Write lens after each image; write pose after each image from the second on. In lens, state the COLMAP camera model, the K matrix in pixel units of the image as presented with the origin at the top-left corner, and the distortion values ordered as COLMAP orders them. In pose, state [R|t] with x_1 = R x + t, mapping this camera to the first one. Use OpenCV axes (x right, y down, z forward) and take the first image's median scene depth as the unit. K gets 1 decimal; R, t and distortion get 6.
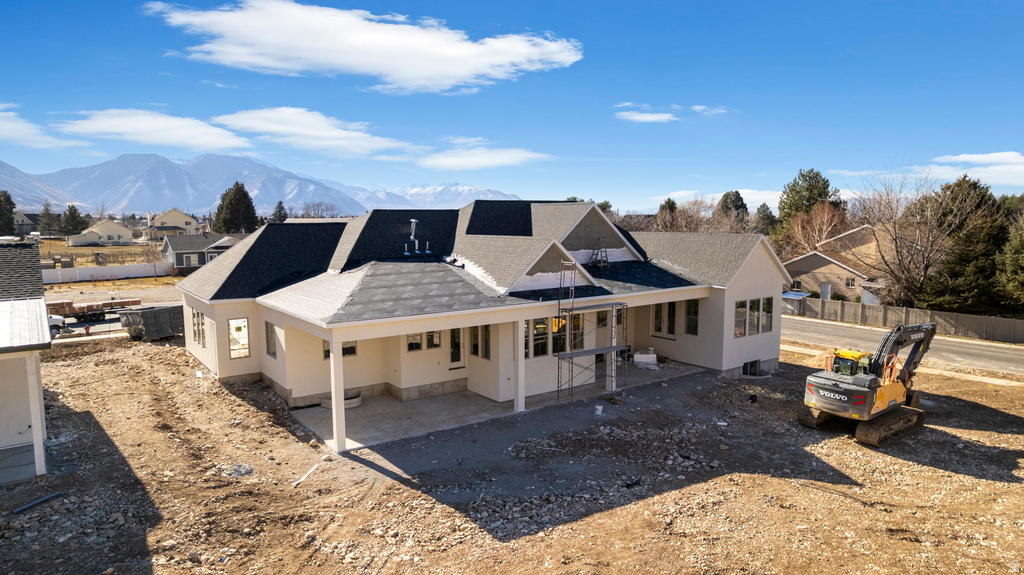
lens RADIAL K [[654.8, 0, 511.8], [0, 654.8, 291.6], [0, 0, 1]] dist [-0.078810, 0.071563]
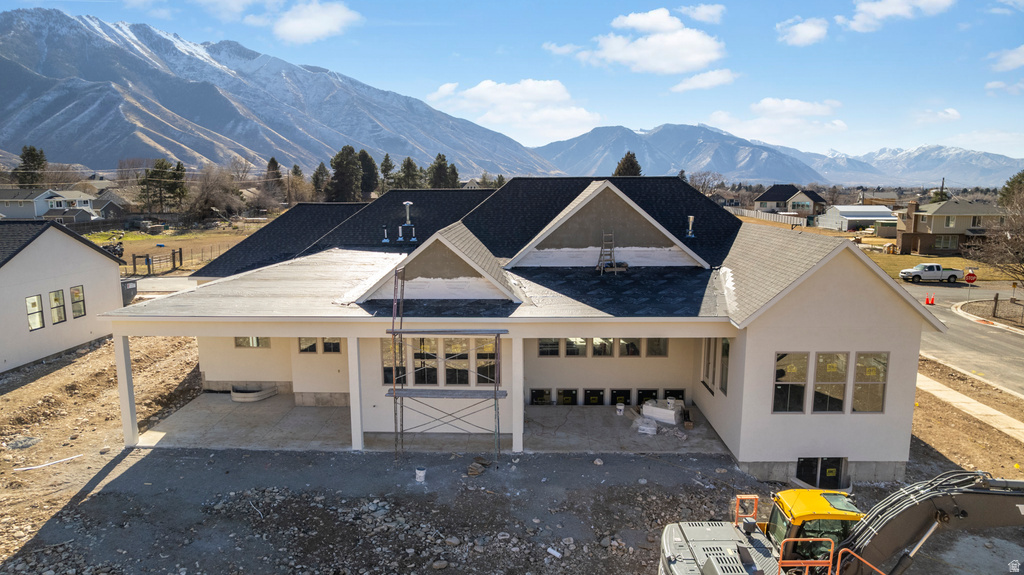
lens RADIAL K [[654.8, 0, 514.8], [0, 654.8, 290.5], [0, 0, 1]] dist [-0.078810, 0.071563]
pose [[0.790647, 0.099967, -0.604056, 0.599733], [-0.071528, 0.994906, 0.071028, -0.077093], [0.608080, -0.012951, 0.793770, 0.467981]]
